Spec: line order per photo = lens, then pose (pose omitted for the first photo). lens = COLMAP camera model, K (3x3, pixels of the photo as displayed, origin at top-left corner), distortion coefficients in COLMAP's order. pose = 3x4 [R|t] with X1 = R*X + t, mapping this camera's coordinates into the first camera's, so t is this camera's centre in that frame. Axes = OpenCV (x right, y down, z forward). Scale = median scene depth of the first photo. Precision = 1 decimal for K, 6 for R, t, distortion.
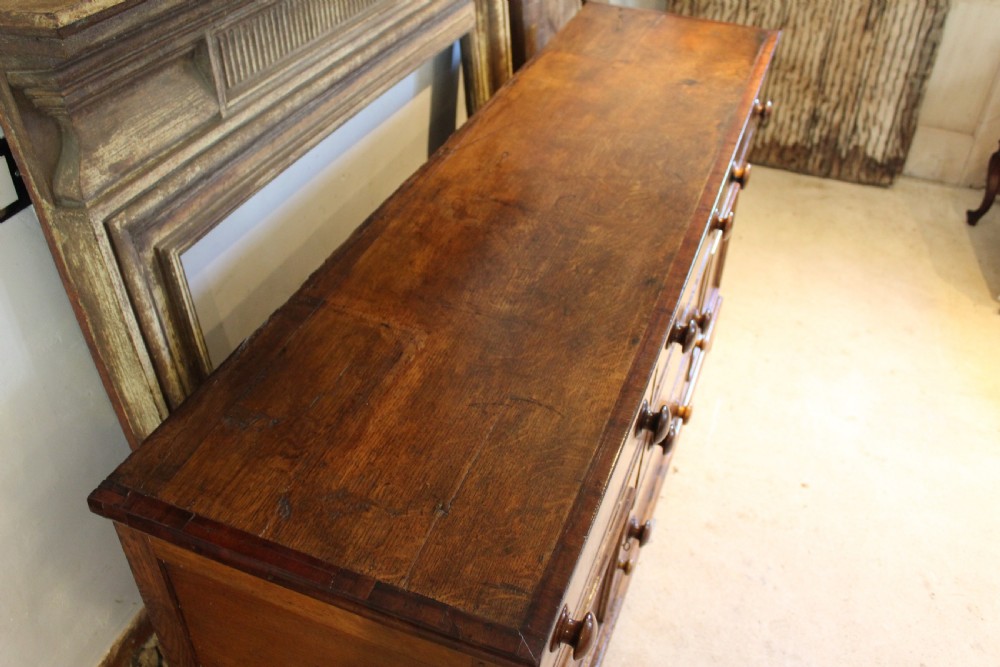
lens RADIAL K [[871.5, 0, 482.7], [0, 871.5, 327.4], [0, 0, 1]] dist [-0.151438, 0.134091]
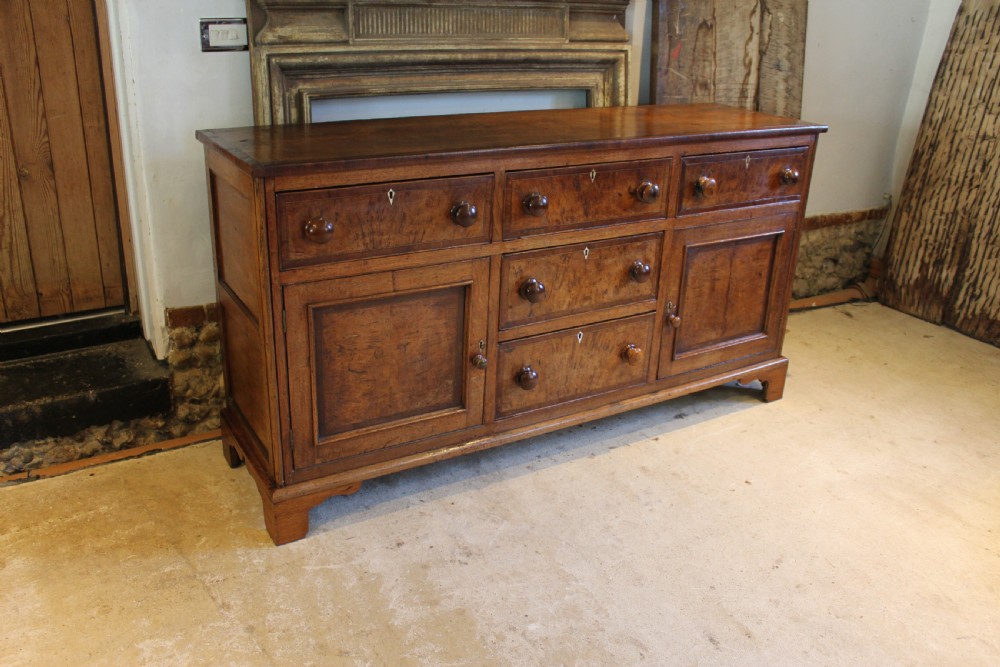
lens RADIAL K [[851.1, 0, 488.3], [0, 851.1, 335.8], [0, 0, 1]] dist [-0.160270, 0.141754]
pose [[0.795150, 0.242855, -0.555660, 0.476918], [-0.385723, 0.909599, -0.154423, 0.221489], [0.467926, 0.337120, 0.816943, -0.106628]]
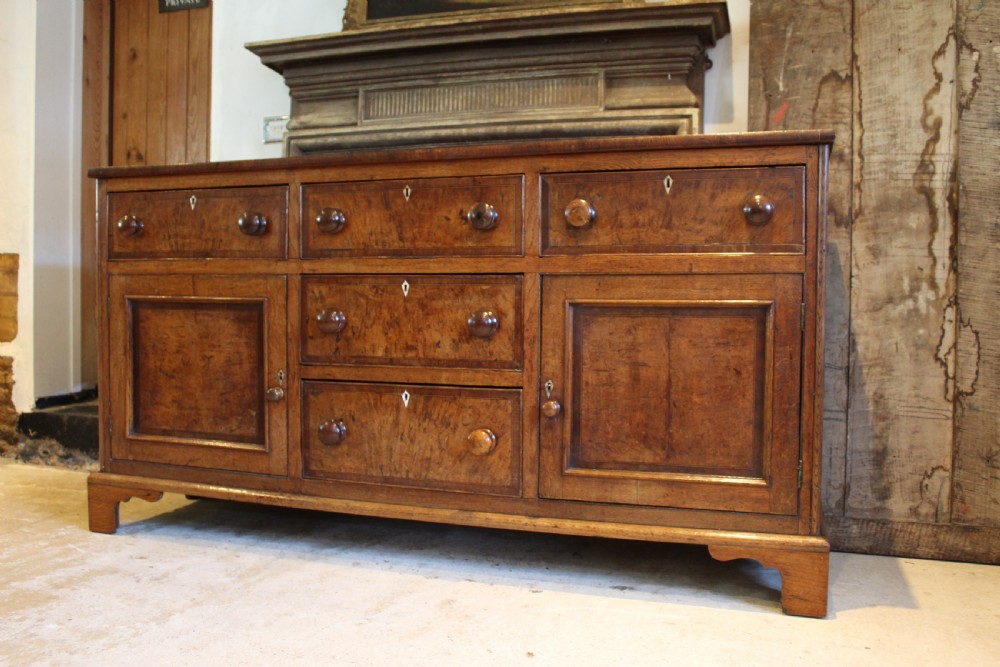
lens RADIAL K [[872.0, 0, 500.0], [0, 872.0, 333.5], [0, 0, 1]] dist [-0.156933, 0.141911]
pose [[0.078596, 0.017788, -0.996748, 0.747471], [-0.617358, 0.785919, -0.034654, 0.014187], [0.782746, 0.618074, 0.072751, 0.540593]]
